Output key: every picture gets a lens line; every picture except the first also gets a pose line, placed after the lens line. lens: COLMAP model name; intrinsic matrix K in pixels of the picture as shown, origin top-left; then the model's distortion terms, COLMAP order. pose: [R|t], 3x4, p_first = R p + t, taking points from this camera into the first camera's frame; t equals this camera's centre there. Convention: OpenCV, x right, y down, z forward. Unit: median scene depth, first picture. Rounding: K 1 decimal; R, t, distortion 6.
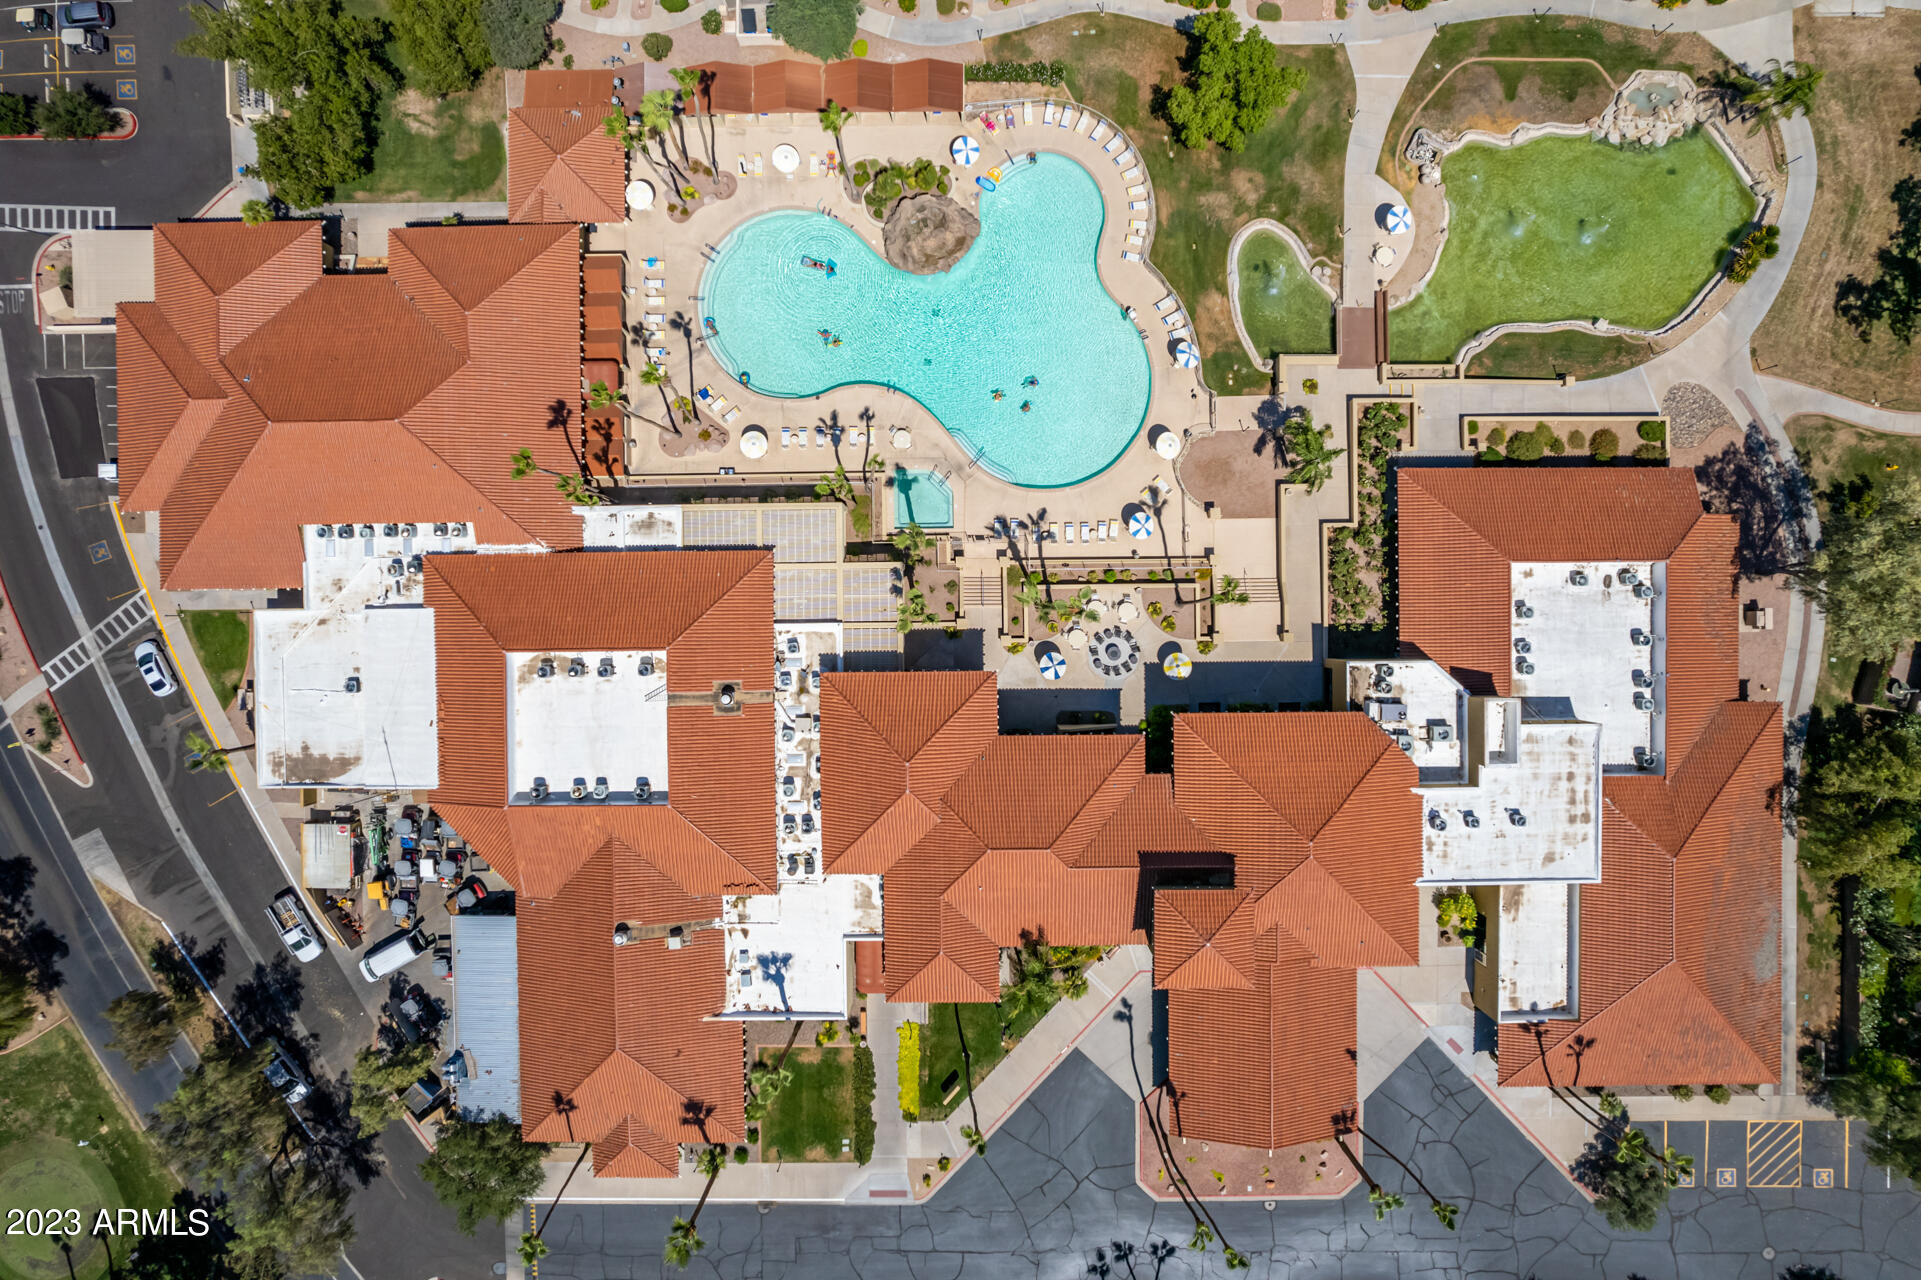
lens RADIAL K [[1279.2, 0, 965.8], [0, 1279.2, 628.3], [0, 0, 1]] dist [-0.069920, 0.072335]
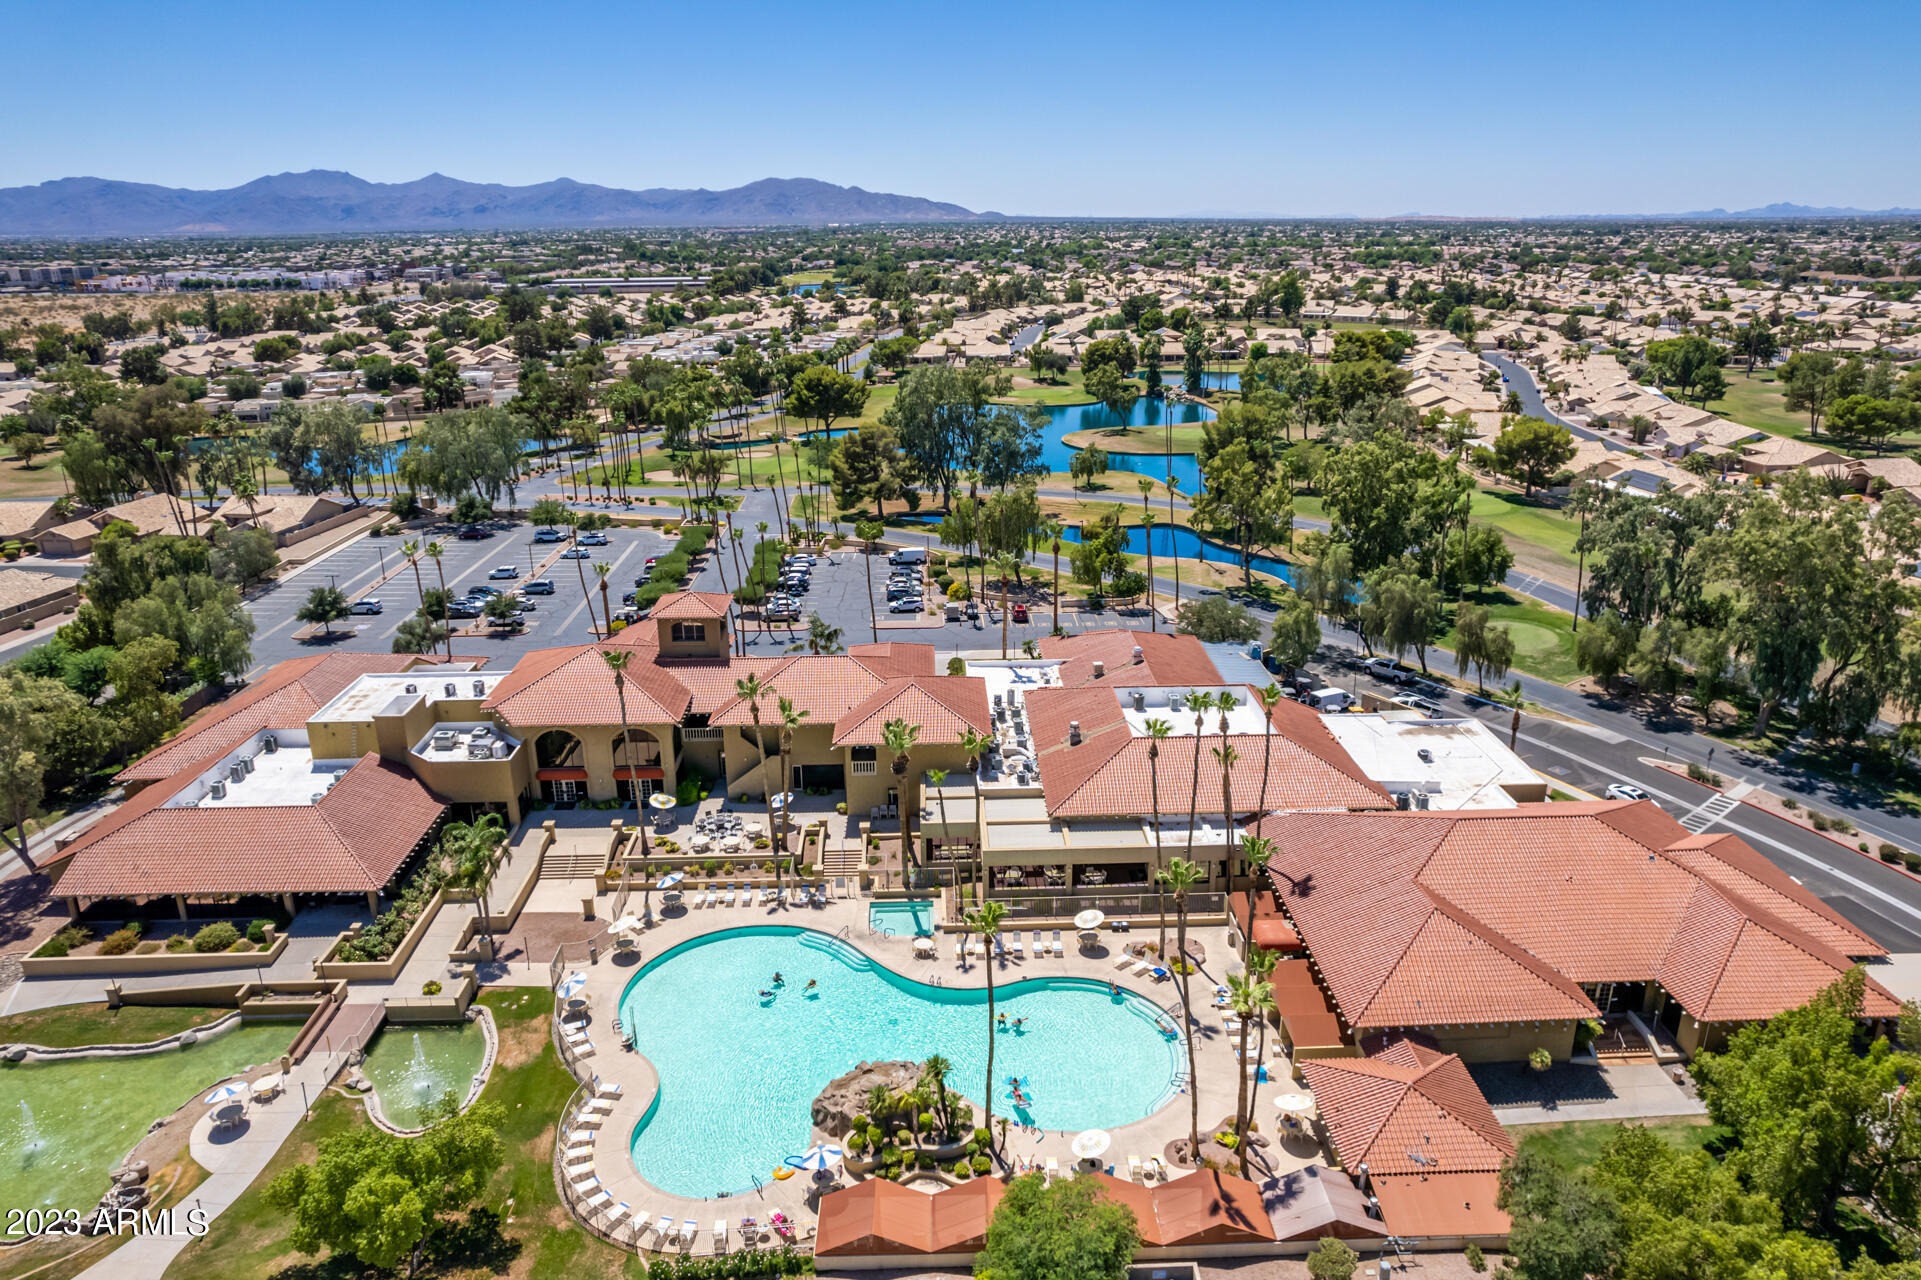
lens RADIAL K [[1279.2, 0, 965.8], [0, 1279.2, 628.3], [0, 0, 1]] dist [-0.069920, 0.072335]
pose [[-0.999548, 0.024369, -0.017616, -0.069129], [-0.024738, -0.333375, 0.942470, -0.902973], [0.017094, 0.942479, 0.333827, 0.500678]]
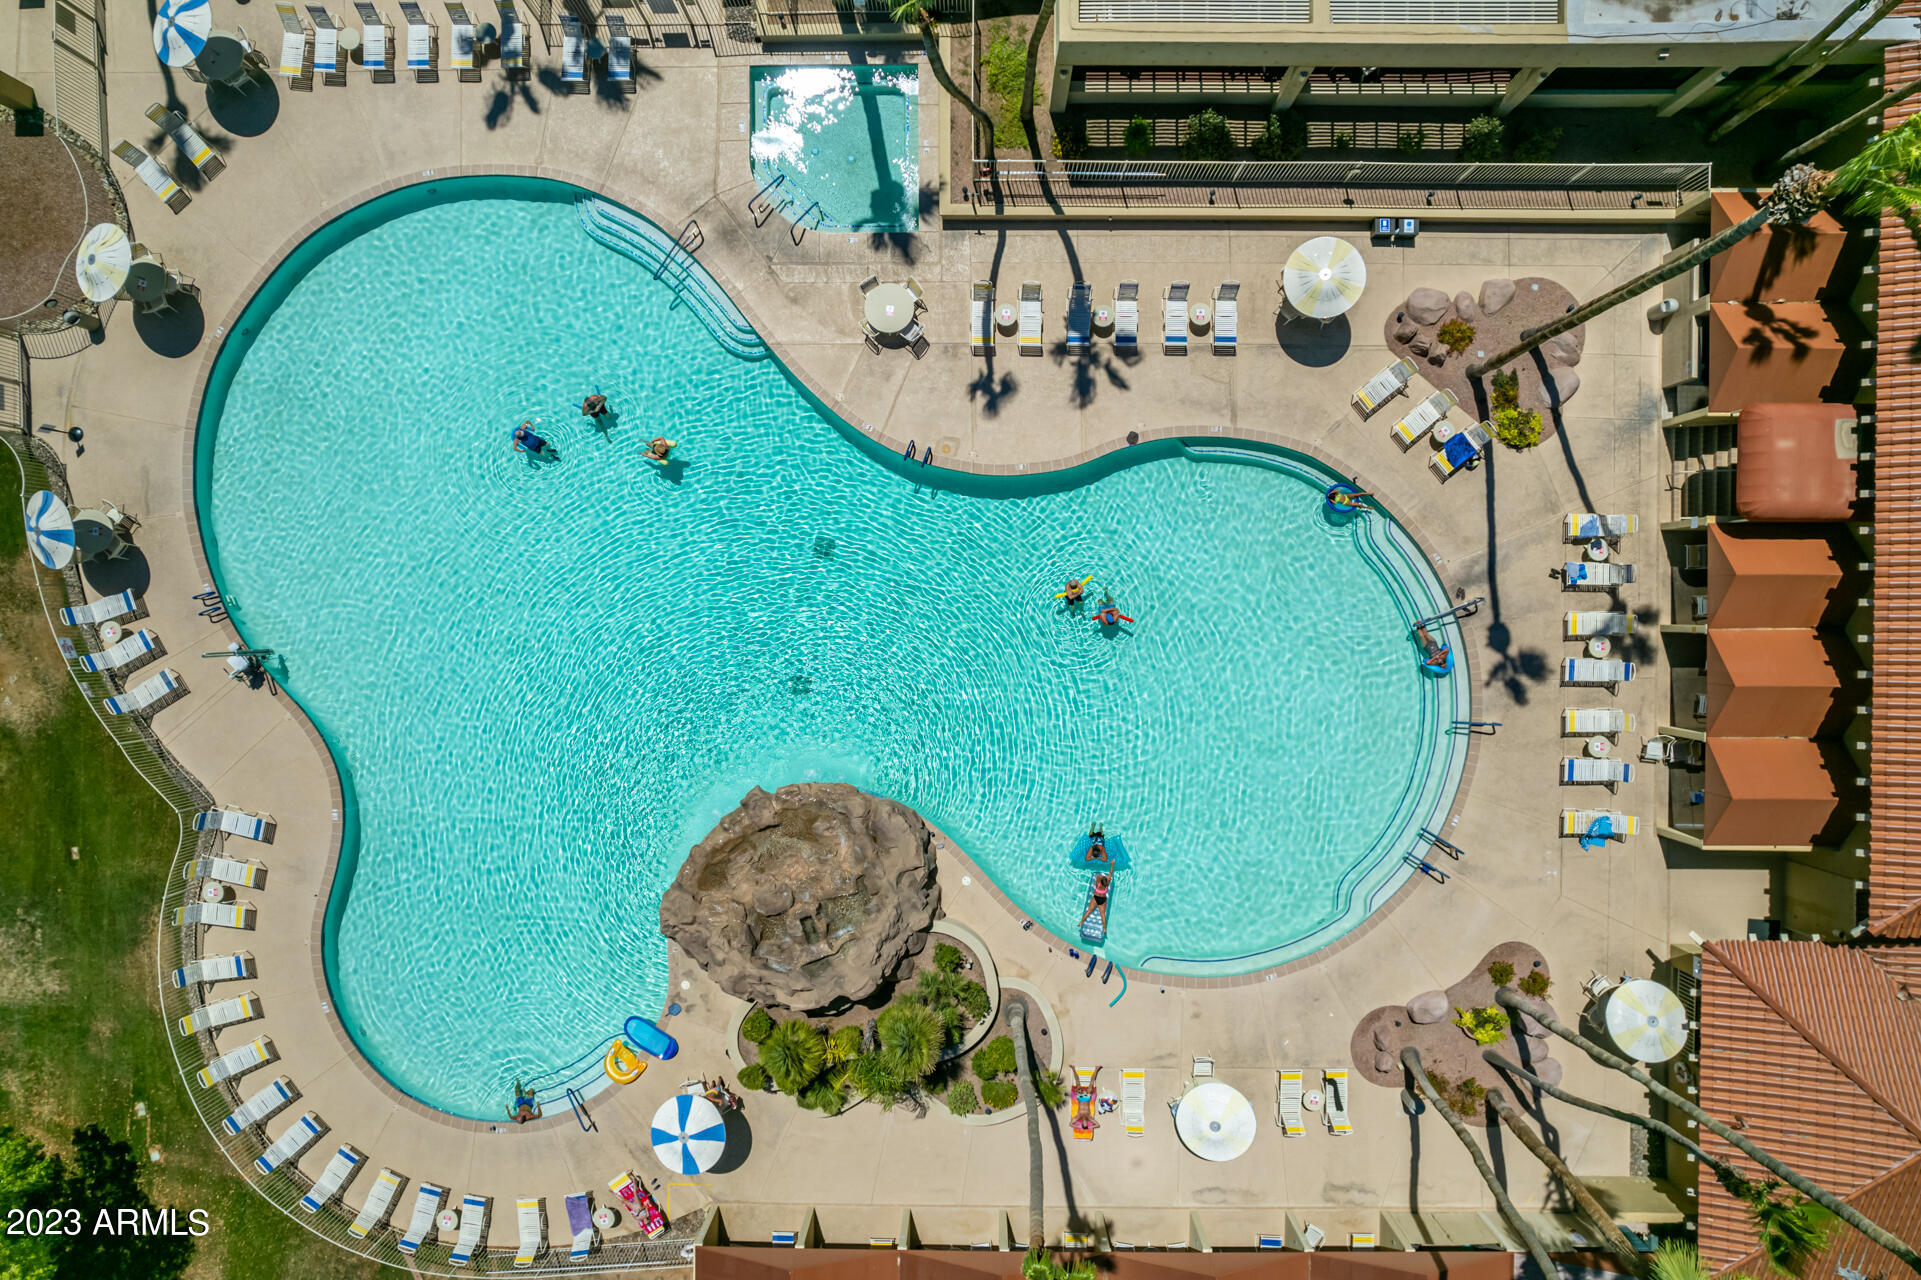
lens RADIAL K [[1279.2, 0, 965.8], [0, 1279.2, 628.3], [0, 0, 1]] dist [-0.069920, 0.072335]
pose [[-0.999644, -0.007822, 0.025490, -0.080569], [0.006900, -0.999327, -0.036039, -0.221289], [0.025754, -0.035850, 0.999025, 0.649348]]
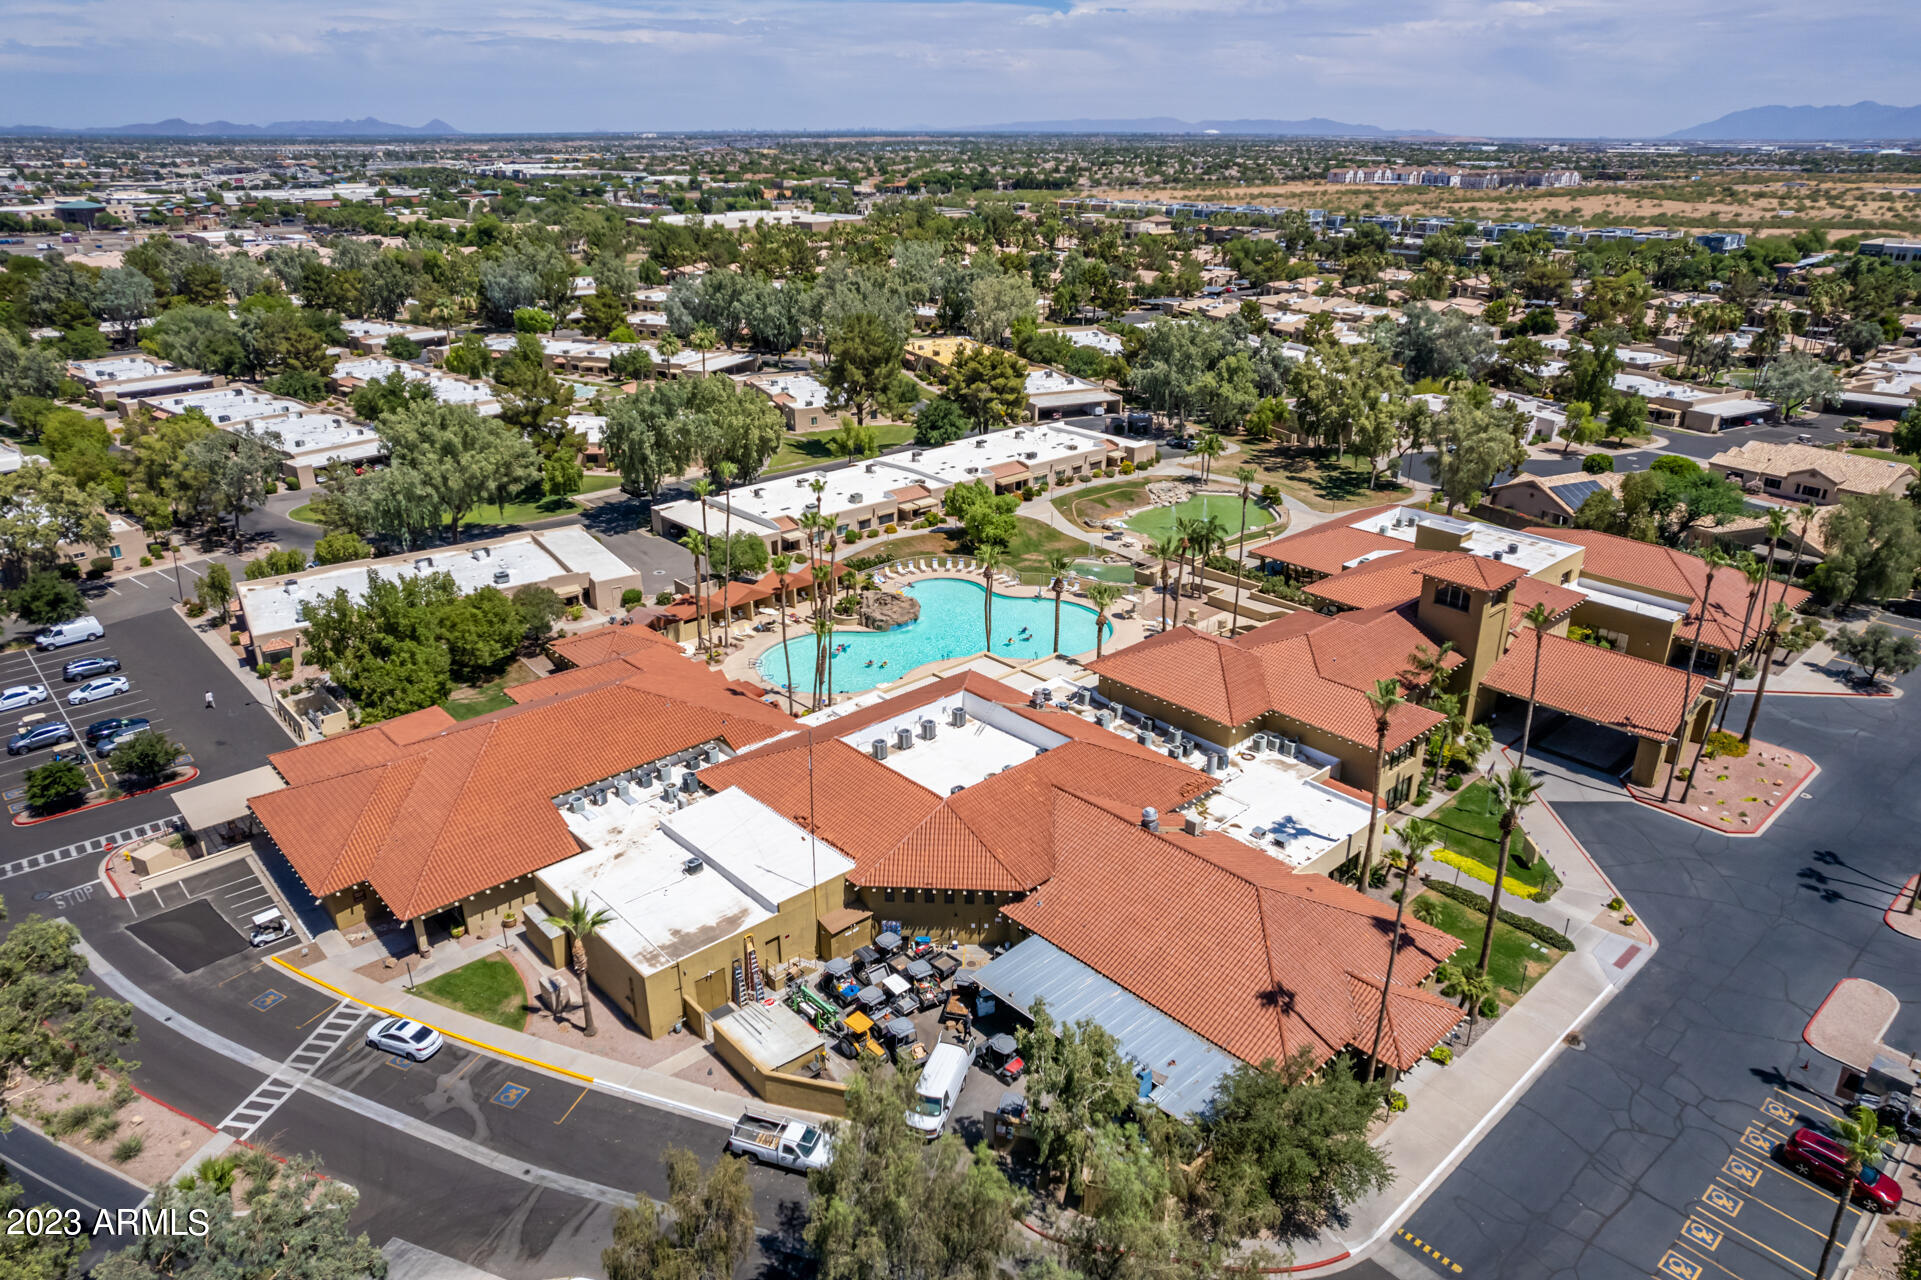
lens RADIAL K [[1279.2, 0, 965.8], [0, 1279.2, 628.3], [0, 0, 1]] dist [-0.069920, 0.072335]
pose [[0.741609, -0.239415, 0.626655, -0.795790], [0.670795, 0.254790, -0.696503, 0.664211], [0.007088, 0.936890, 0.349553, 0.549912]]
